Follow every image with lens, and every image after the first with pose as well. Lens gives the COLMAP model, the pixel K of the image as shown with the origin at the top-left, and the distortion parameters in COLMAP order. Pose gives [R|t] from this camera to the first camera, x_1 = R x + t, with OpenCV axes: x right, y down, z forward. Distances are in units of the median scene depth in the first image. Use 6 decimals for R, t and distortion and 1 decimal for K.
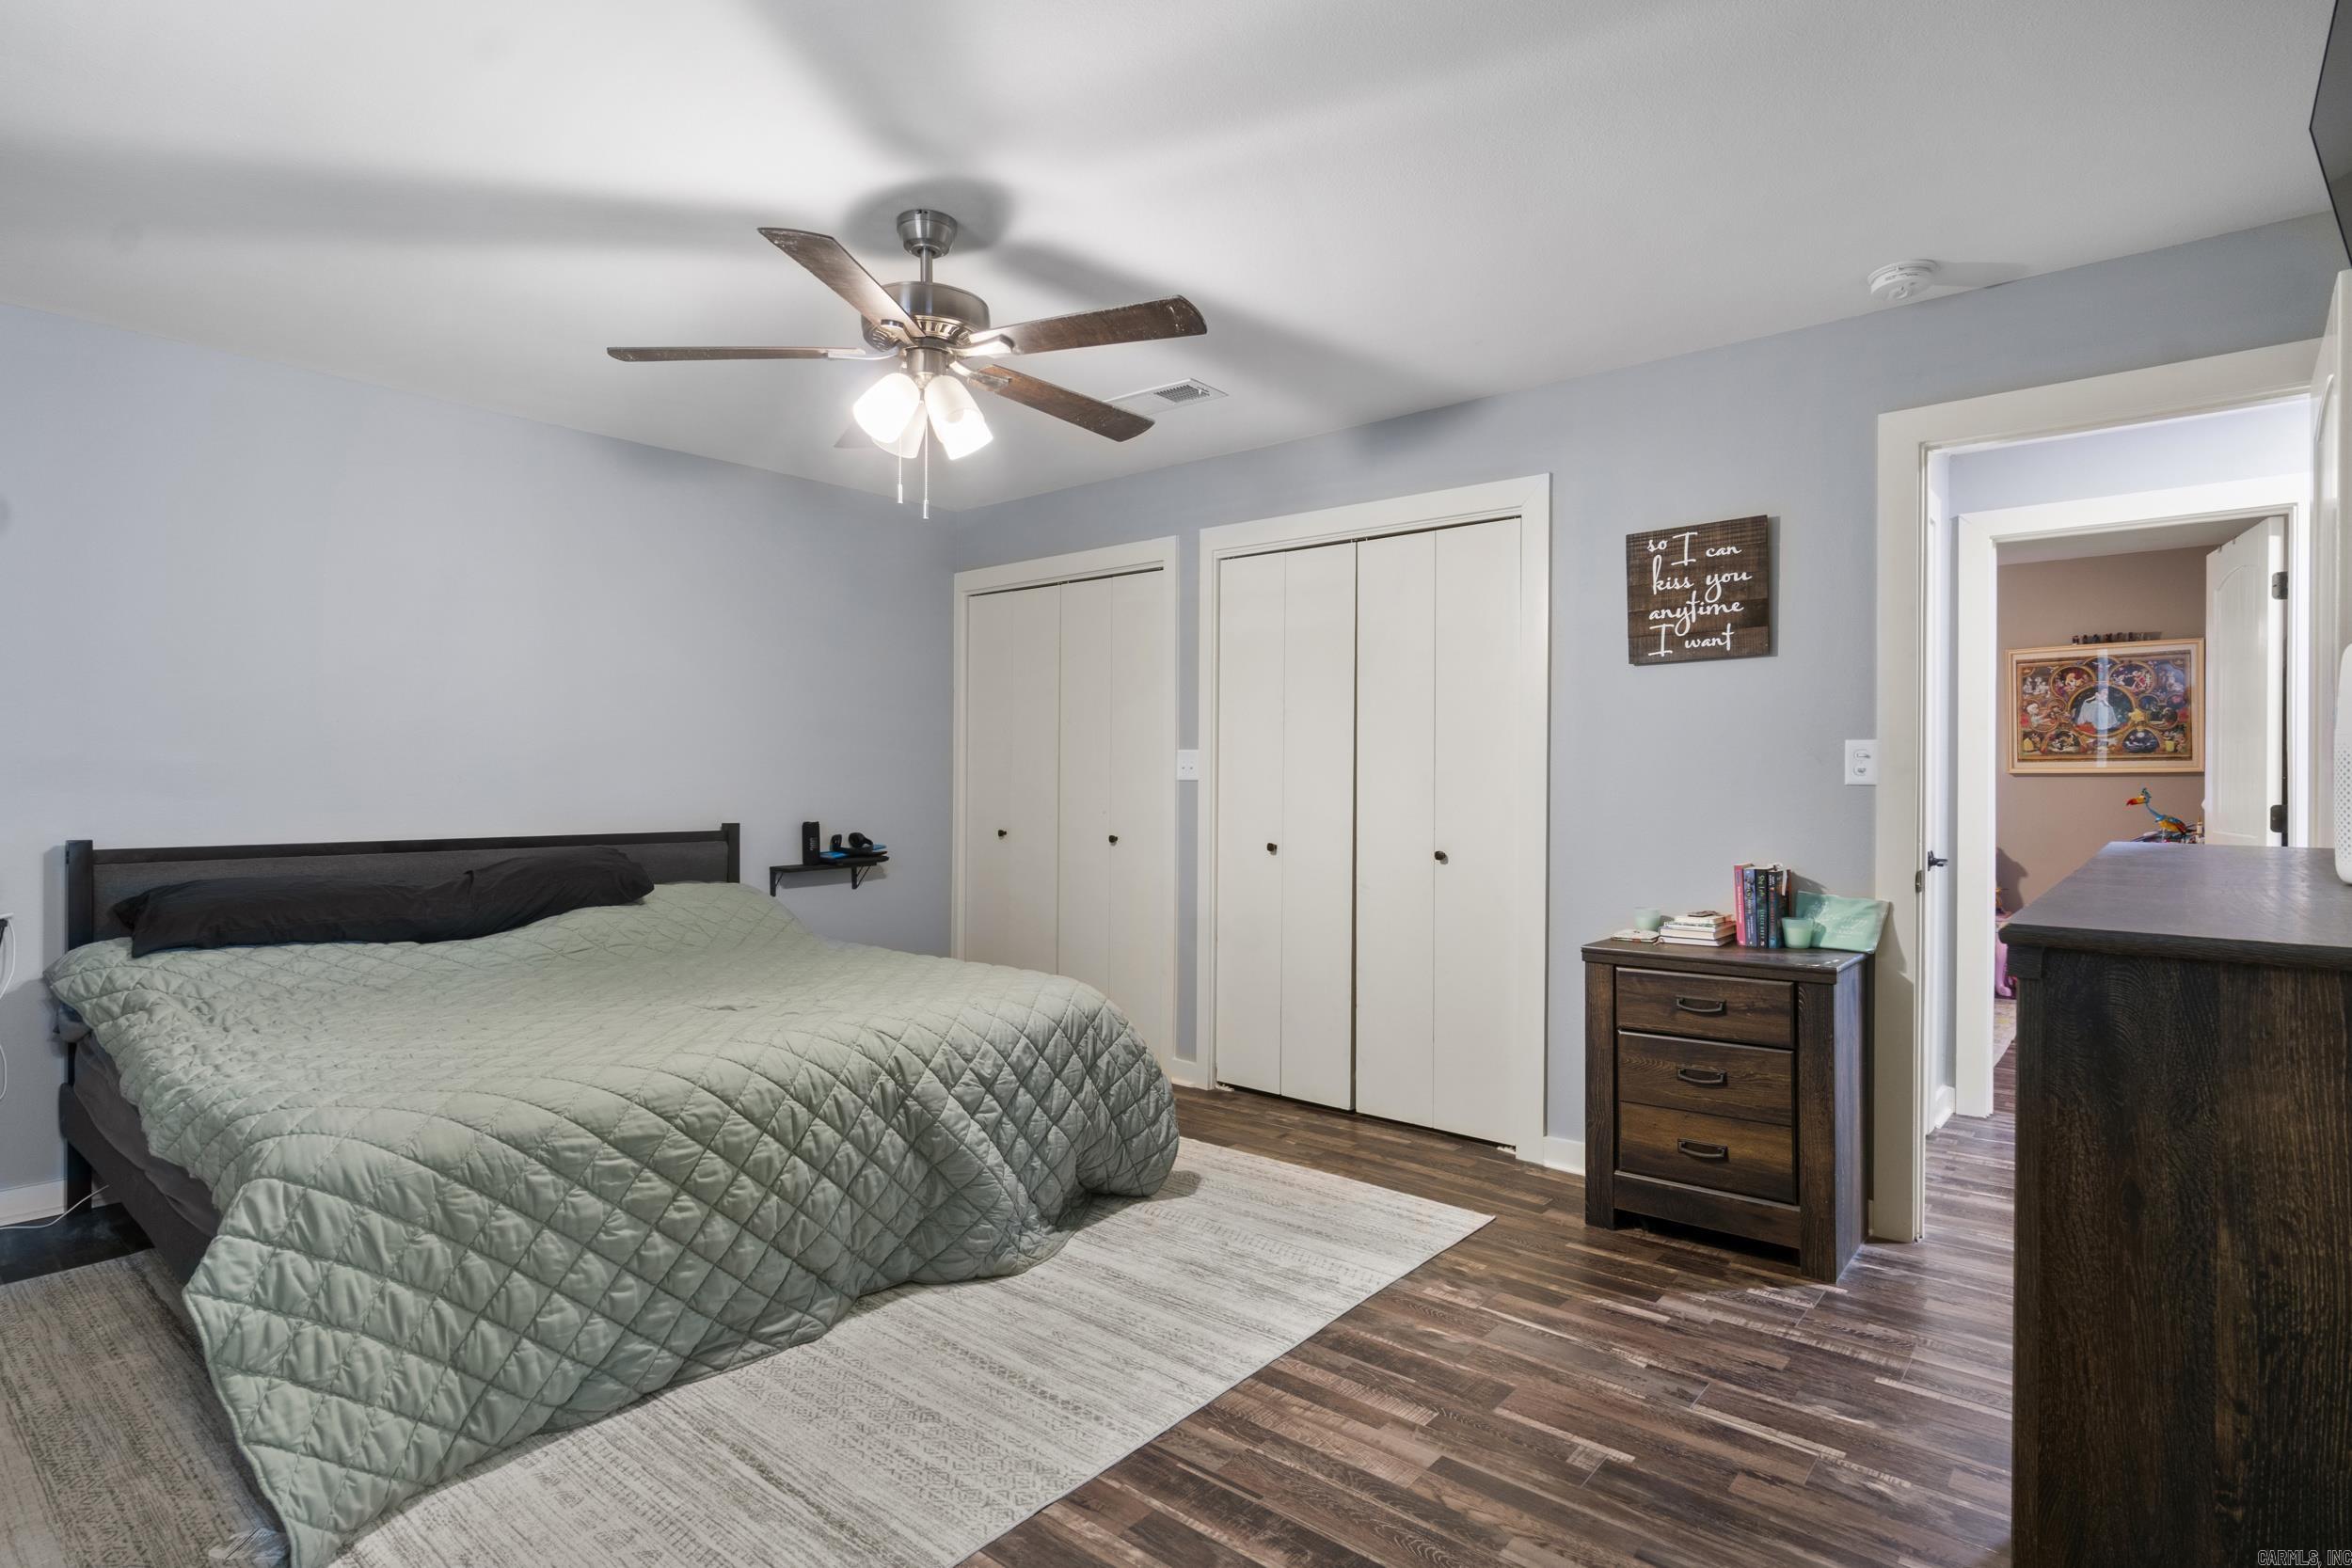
lens RADIAL K [[1201.5, 0, 1169.7], [0, 1201.5, 778.5], [0, 0, 1]] dist [-0.007333, 0.003696]
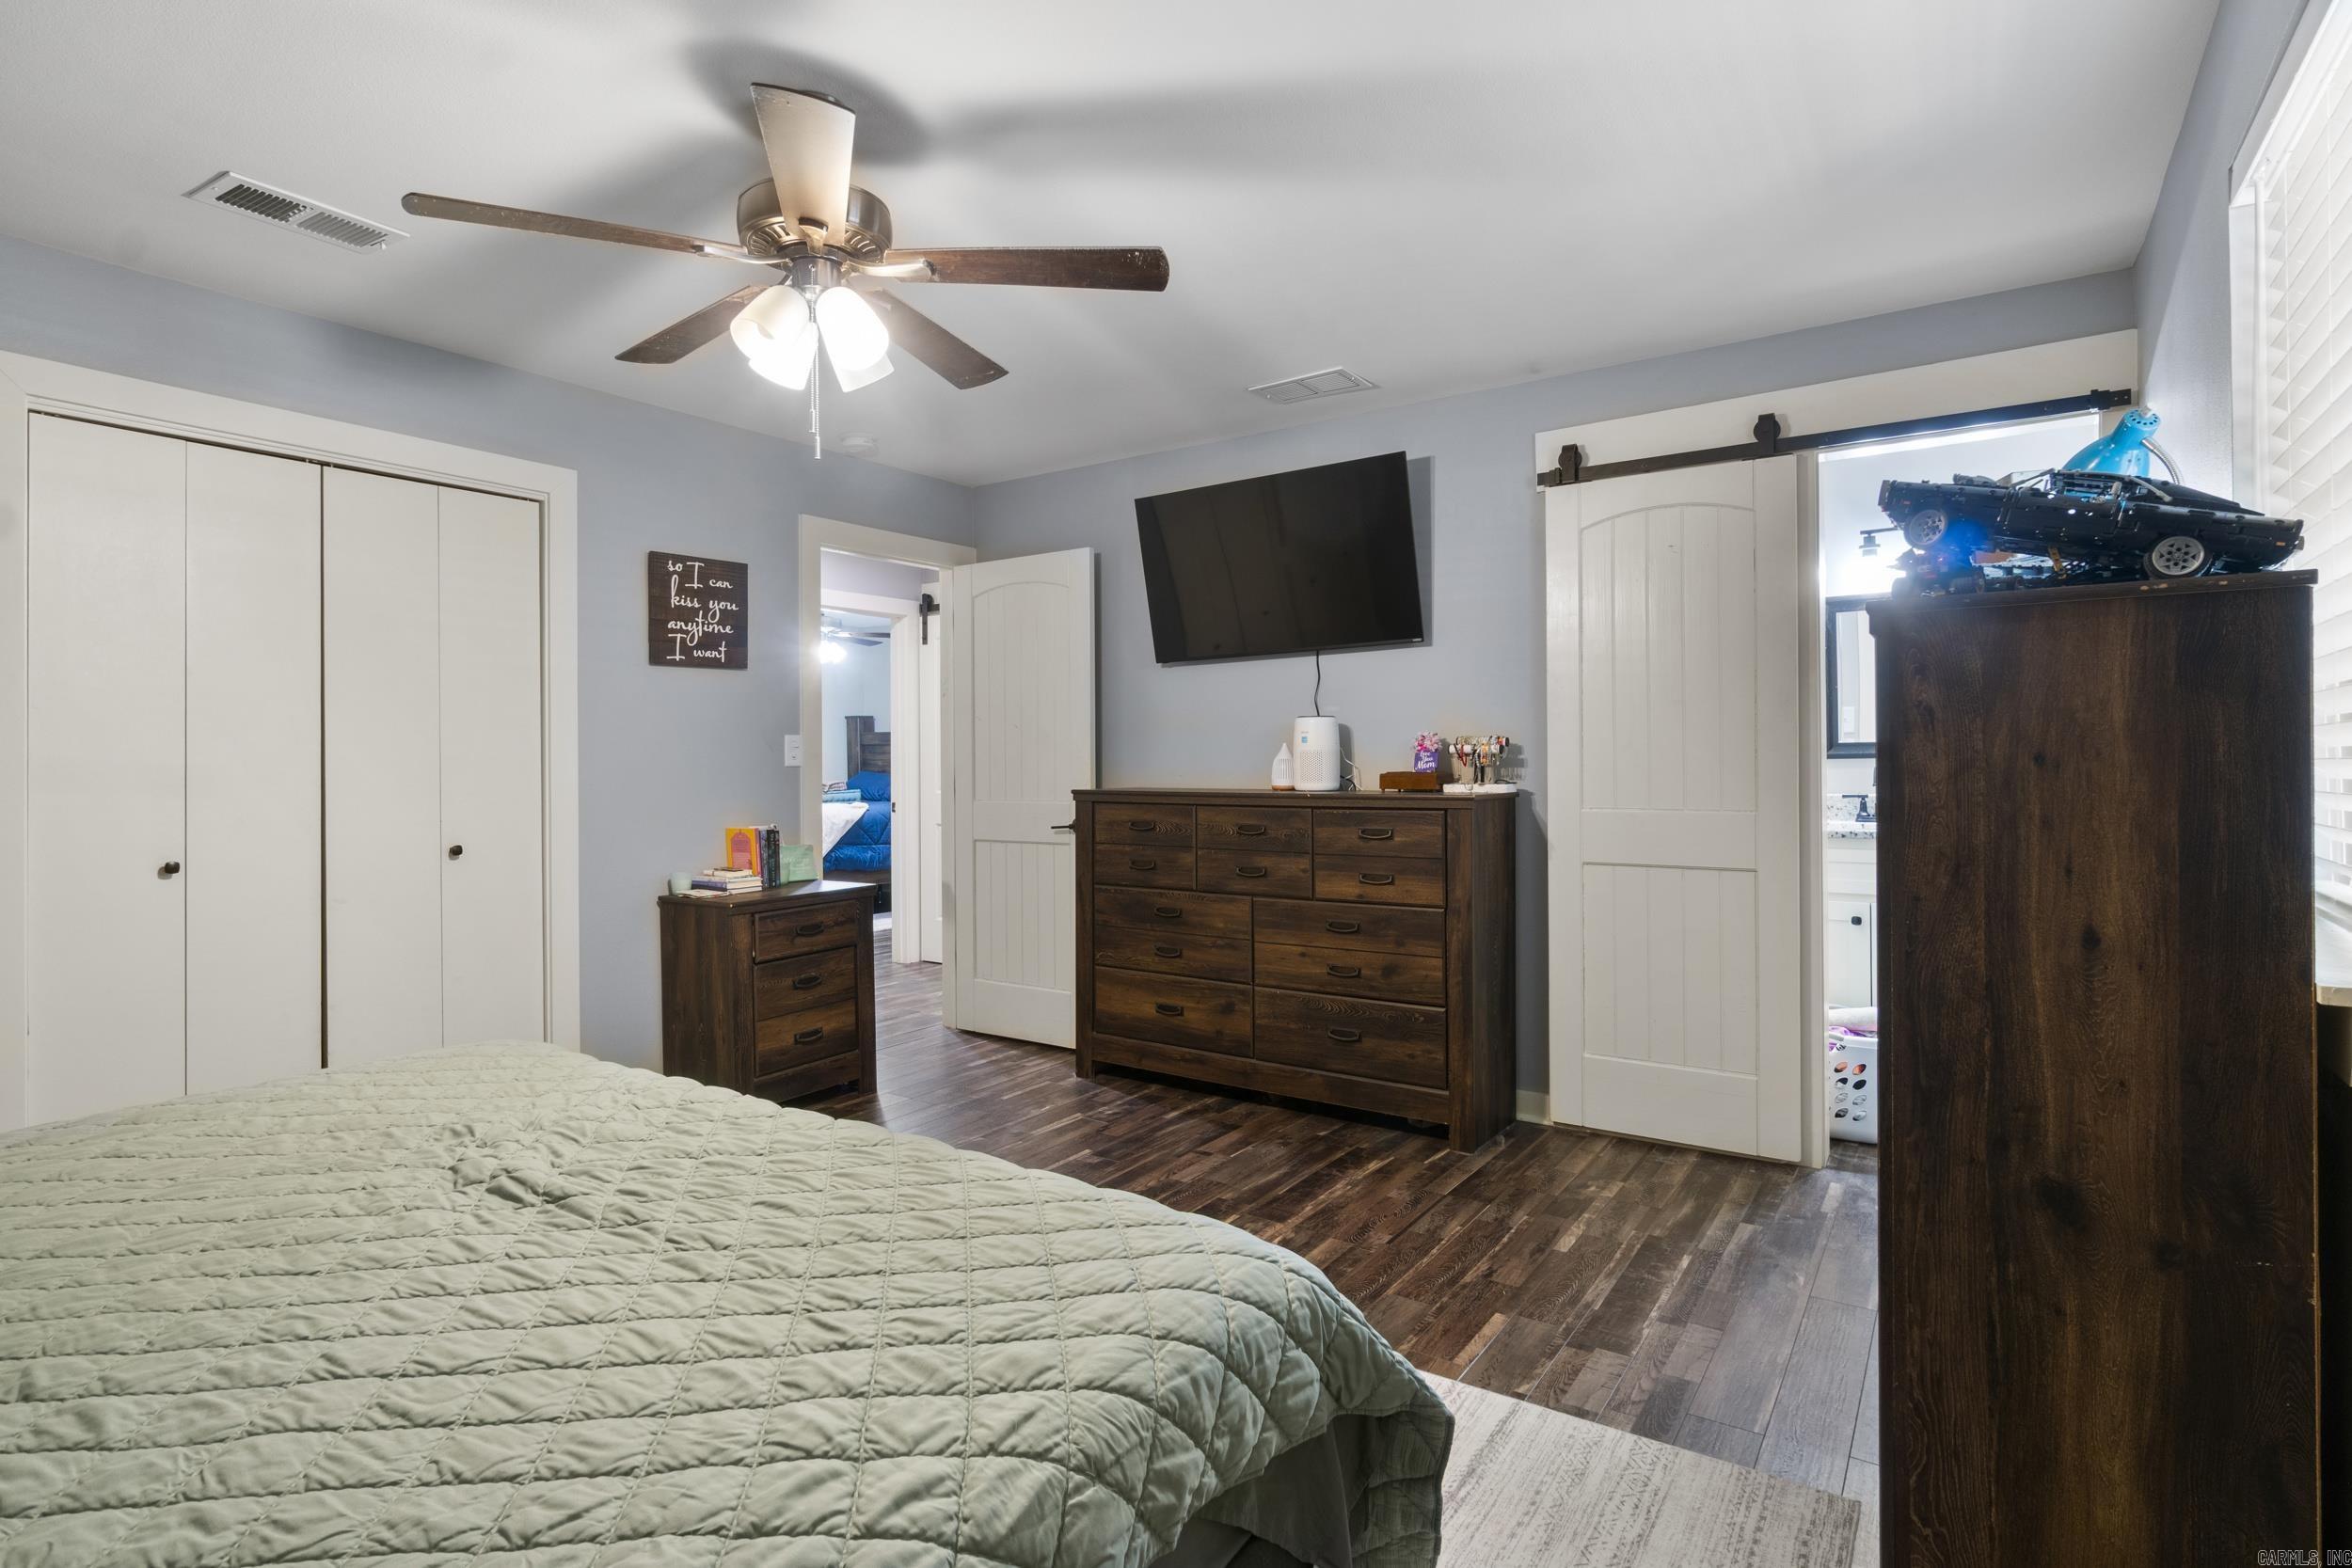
lens RADIAL K [[1201.5, 0, 1157.2], [0, 1201.5, 762.9], [0, 0, 1]] dist [-0.007333, 0.003696]
pose [[-0.101006, -0.004184, 0.994877, -0.838427], [0.006965, 0.999964, 0.004913, -0.002874], [-0.994861, 0.007426, -0.100973, 0.660092]]
